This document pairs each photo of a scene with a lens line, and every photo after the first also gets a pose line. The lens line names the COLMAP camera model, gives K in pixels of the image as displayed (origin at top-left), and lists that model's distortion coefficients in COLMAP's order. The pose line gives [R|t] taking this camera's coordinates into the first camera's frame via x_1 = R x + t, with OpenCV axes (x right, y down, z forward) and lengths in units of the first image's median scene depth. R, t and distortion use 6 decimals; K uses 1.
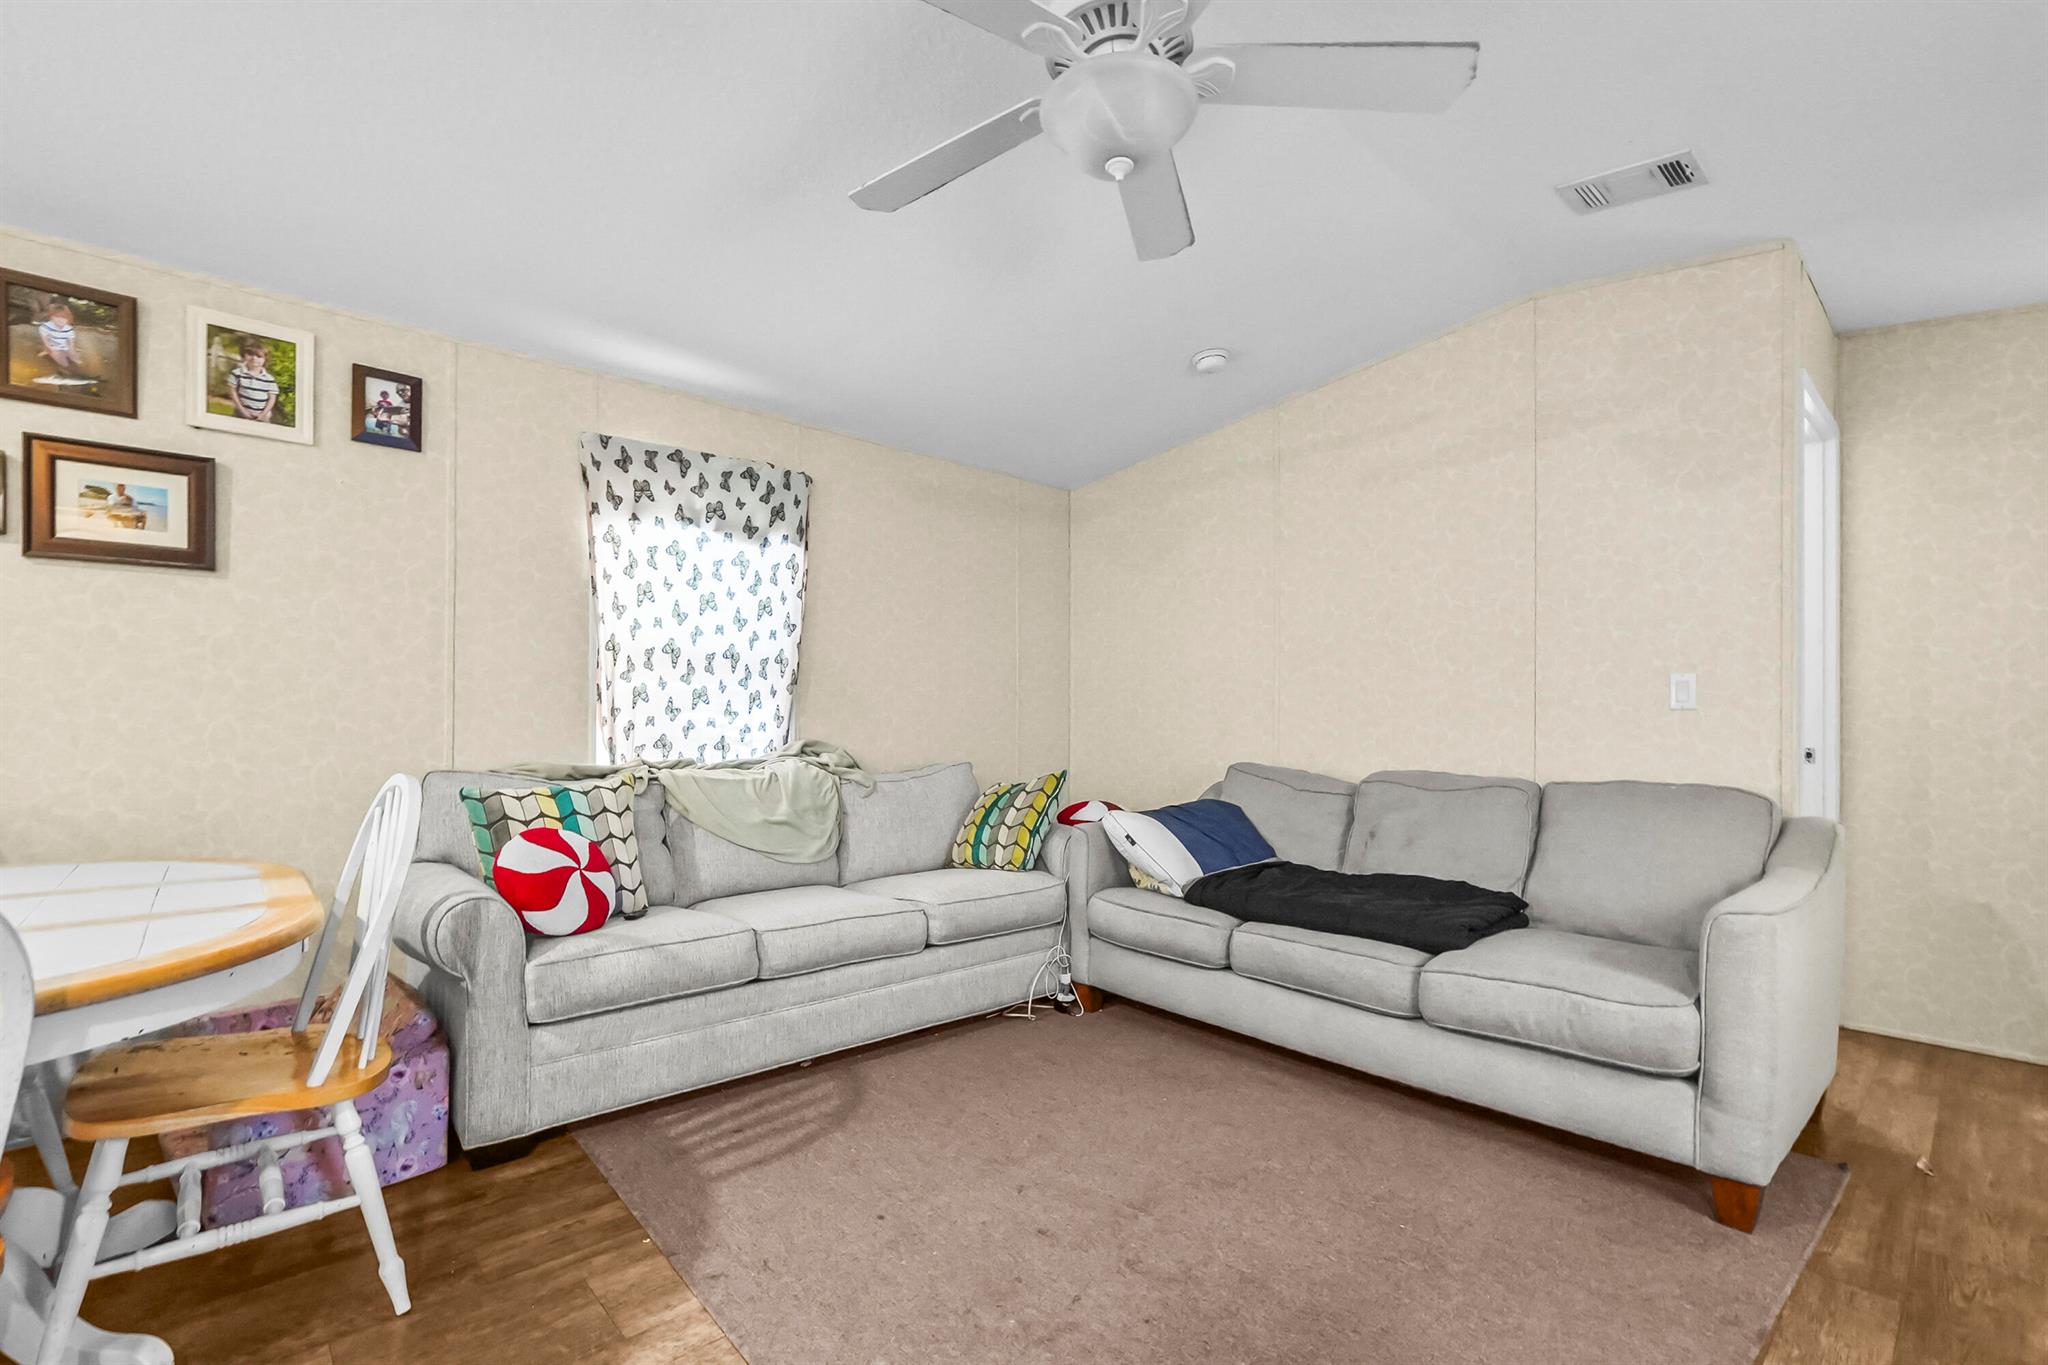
lens RADIAL K [[914.4, 0, 990.7], [0, 914.4, 759.6], [0, 0, 1]] dist [-0.016258, 0.005153]
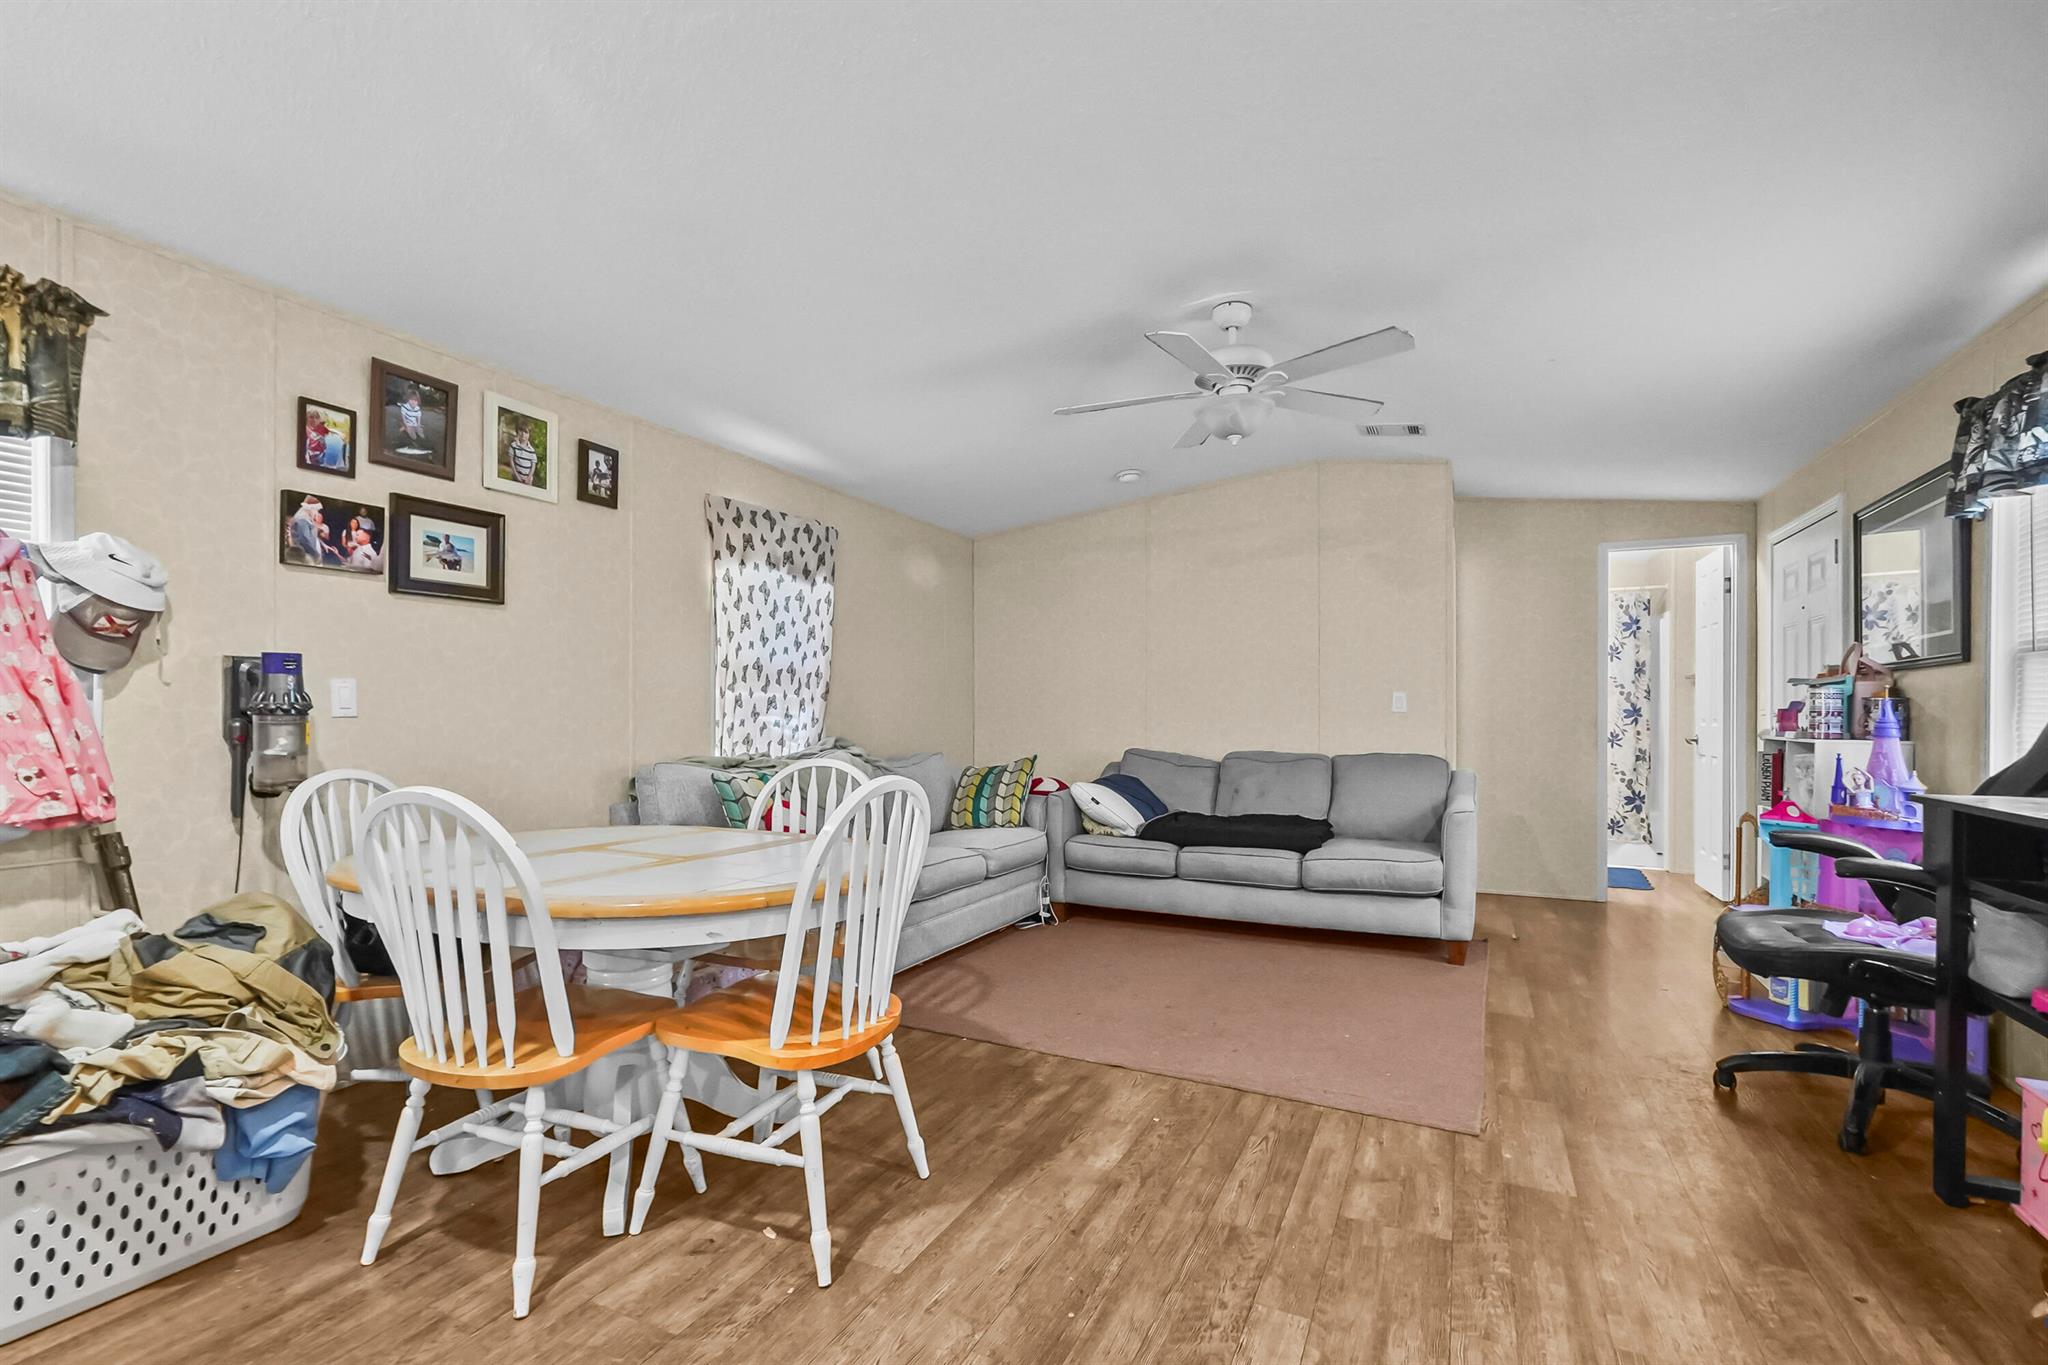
lens RADIAL K [[914.4, 0, 1013.0], [0, 914.4, 774.9], [0, 0, 1]] dist [-0.016258, 0.005153]
pose [[0.929946, -0.027103, 0.366697, -0.528367], [0.020475, 0.999549, 0.021952, 0.010589], [-0.367127, -0.012906, 0.930081, -0.336949]]
